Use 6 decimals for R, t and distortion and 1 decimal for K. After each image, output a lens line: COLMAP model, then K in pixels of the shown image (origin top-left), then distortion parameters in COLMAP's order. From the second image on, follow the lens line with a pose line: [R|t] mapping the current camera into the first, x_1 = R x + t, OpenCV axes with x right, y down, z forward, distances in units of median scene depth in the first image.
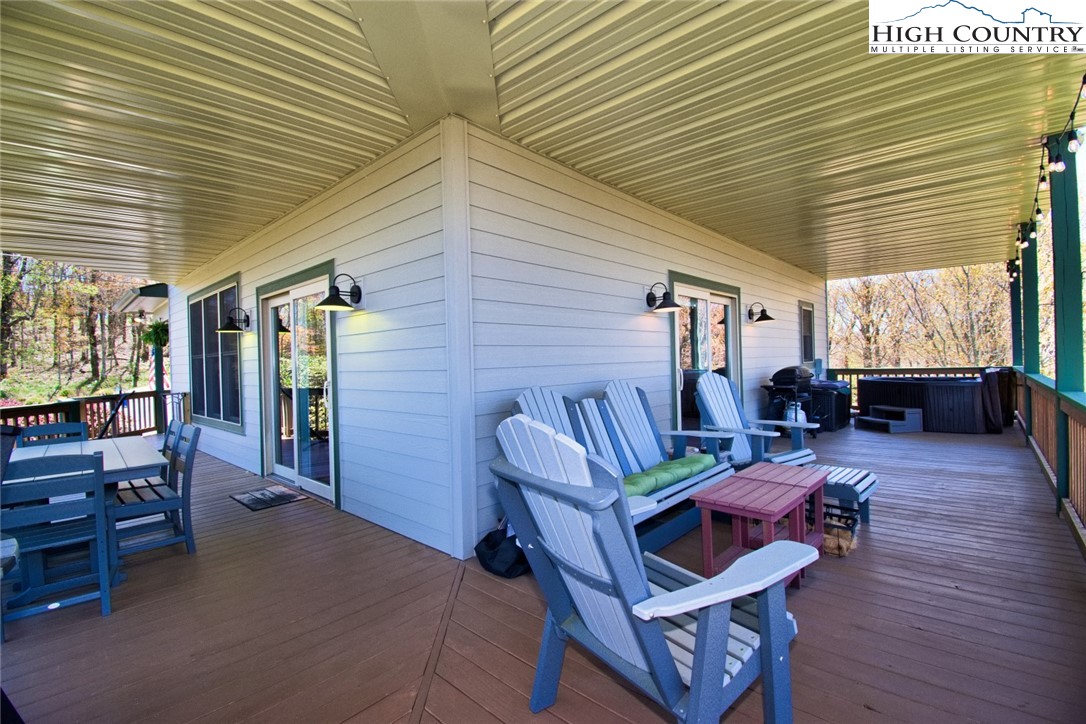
lens RADIAL K [[495.9, 0, 550.8], [0, 495.9, 362.3], [0, 0, 1]] dist [0.005636, -0.004592]
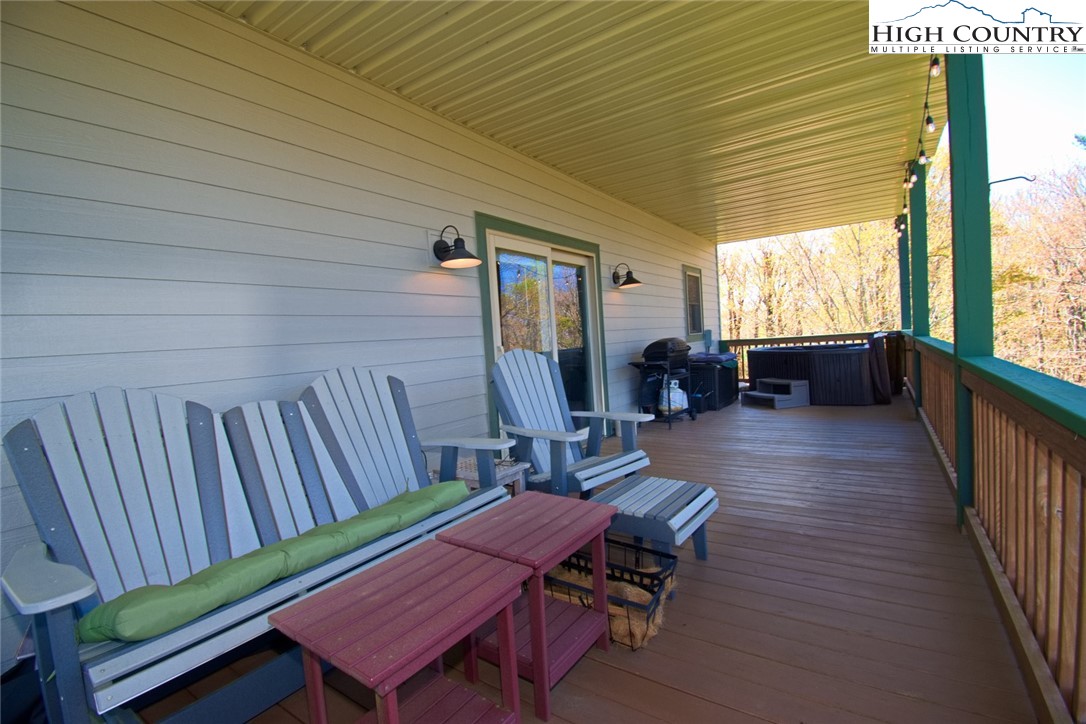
lens RADIAL K [[495.9, 0, 533.0], [0, 495.9, 363.1], [0, 0, 1]] dist [0.005636, -0.004592]
pose [[0.993209, -0.041104, 0.108845, 0.163334], [0.036997, 0.998535, 0.039489, 0.009110], [-0.110308, -0.035194, 0.993274, 0.172994]]
